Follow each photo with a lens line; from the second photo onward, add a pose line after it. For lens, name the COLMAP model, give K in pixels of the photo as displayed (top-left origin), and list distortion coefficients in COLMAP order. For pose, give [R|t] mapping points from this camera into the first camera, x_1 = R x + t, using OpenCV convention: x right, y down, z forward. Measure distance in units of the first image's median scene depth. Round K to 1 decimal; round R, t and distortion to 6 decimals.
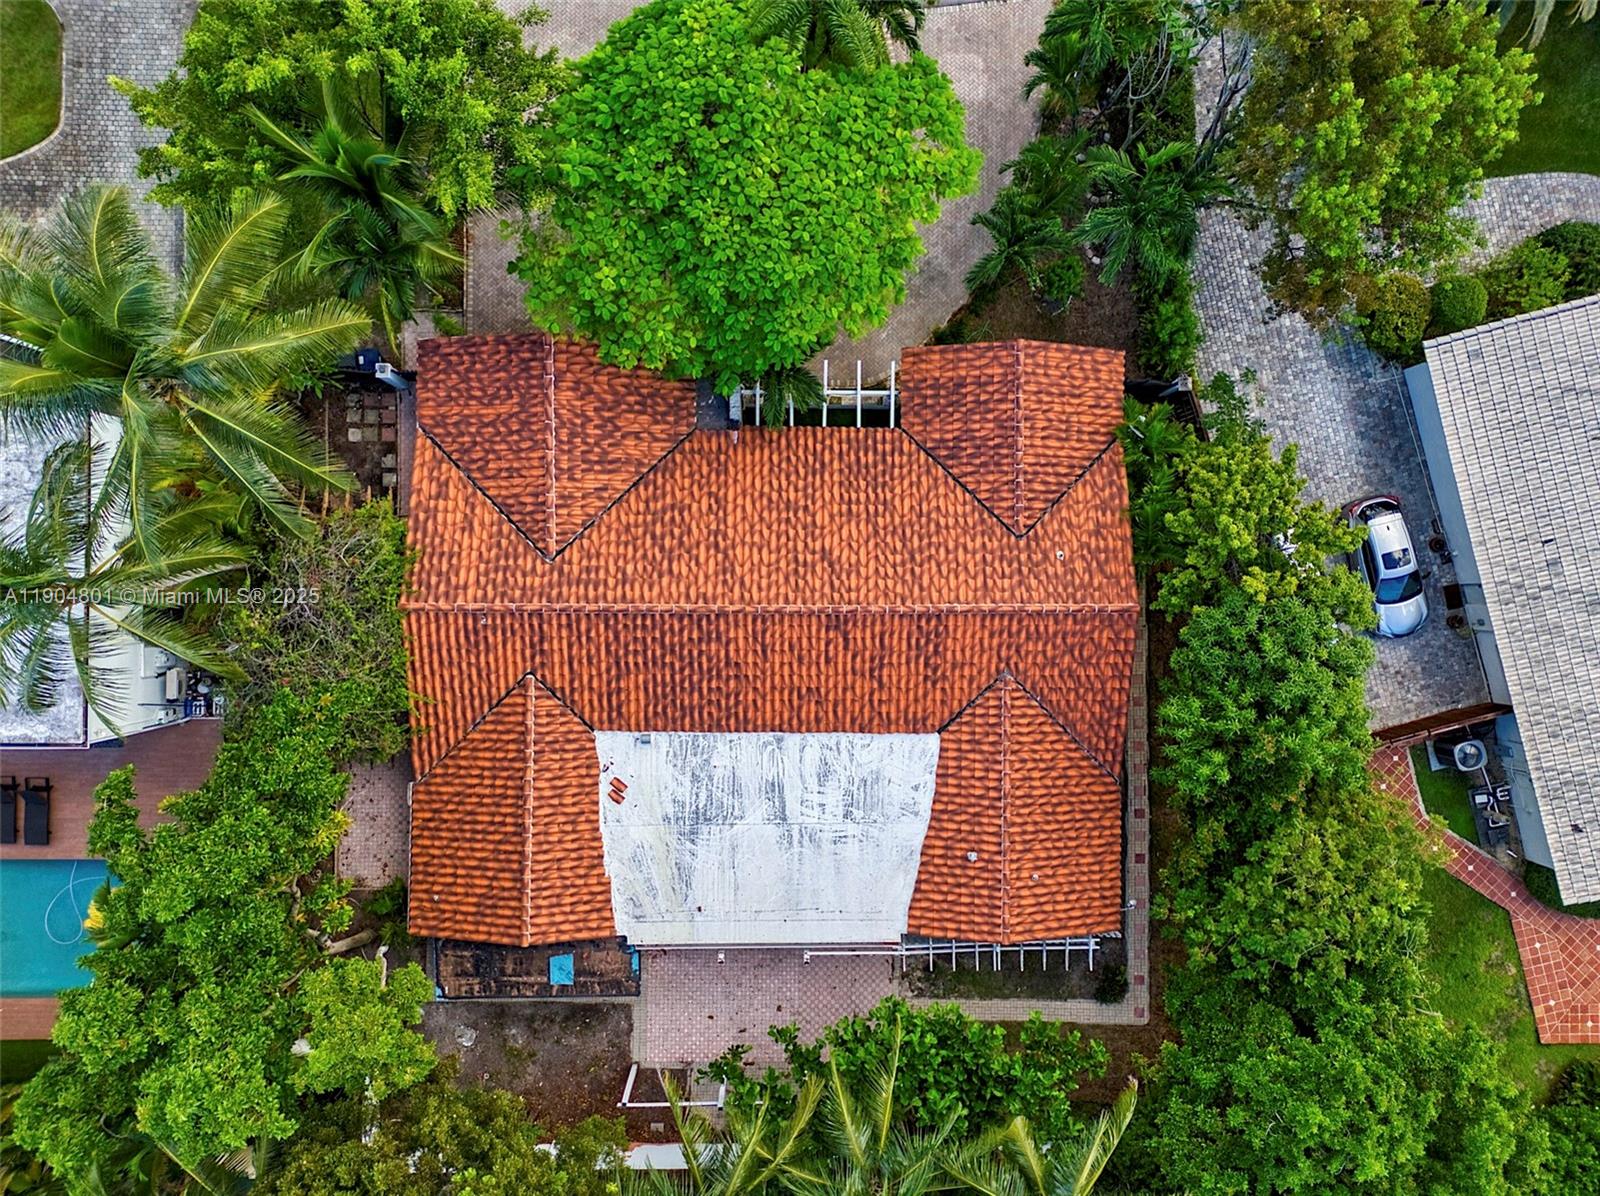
lens RADIAL K [[1186.3, 0, 800.0], [0, 1186.3, 598.0], [0, 0, 1]] dist [0.053585, -0.173389]
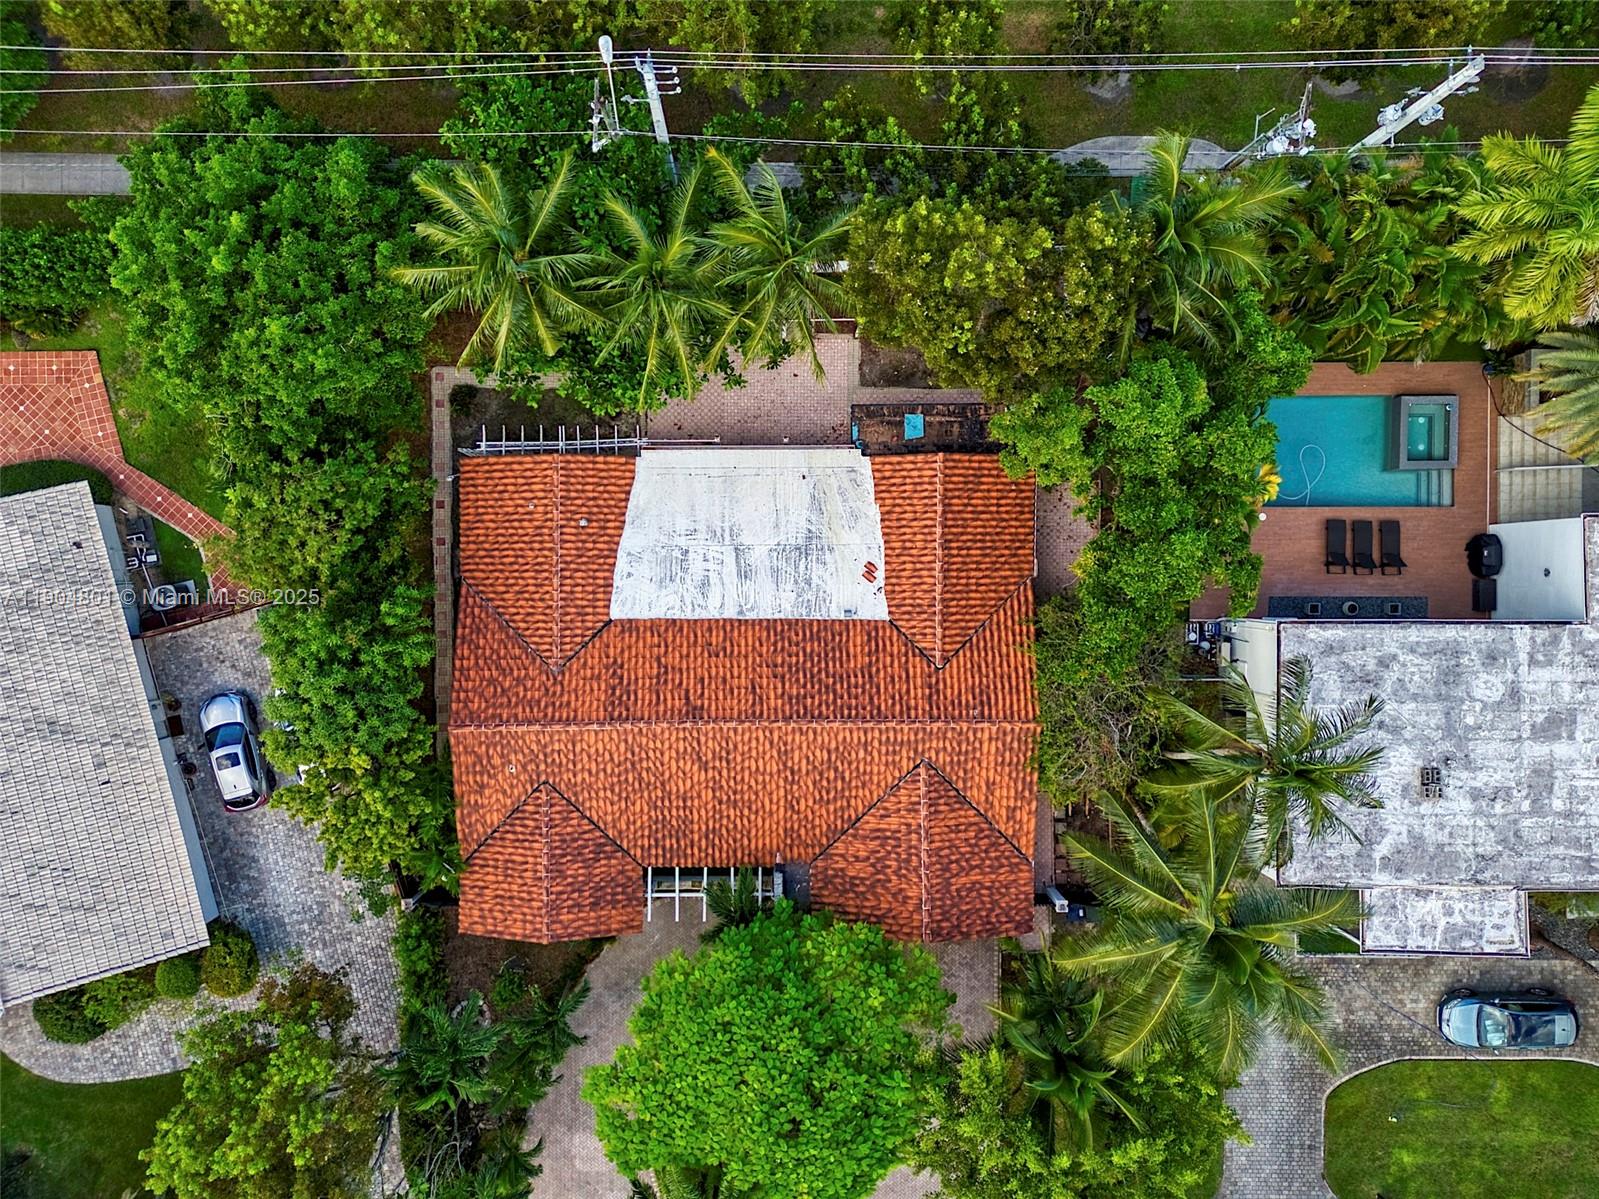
lens RADIAL K [[1198.4, 0, 789.0], [0, 1198.4, 571.0], [0, 0, 1]] dist [0.045313, -0.184290]
pose [[-0.999000, 0.007098, -0.044153, -0.013103], [-0.007825, -0.999836, 0.016326, 0.145153], [-0.044030, 0.016655, 0.998891, -0.253886]]
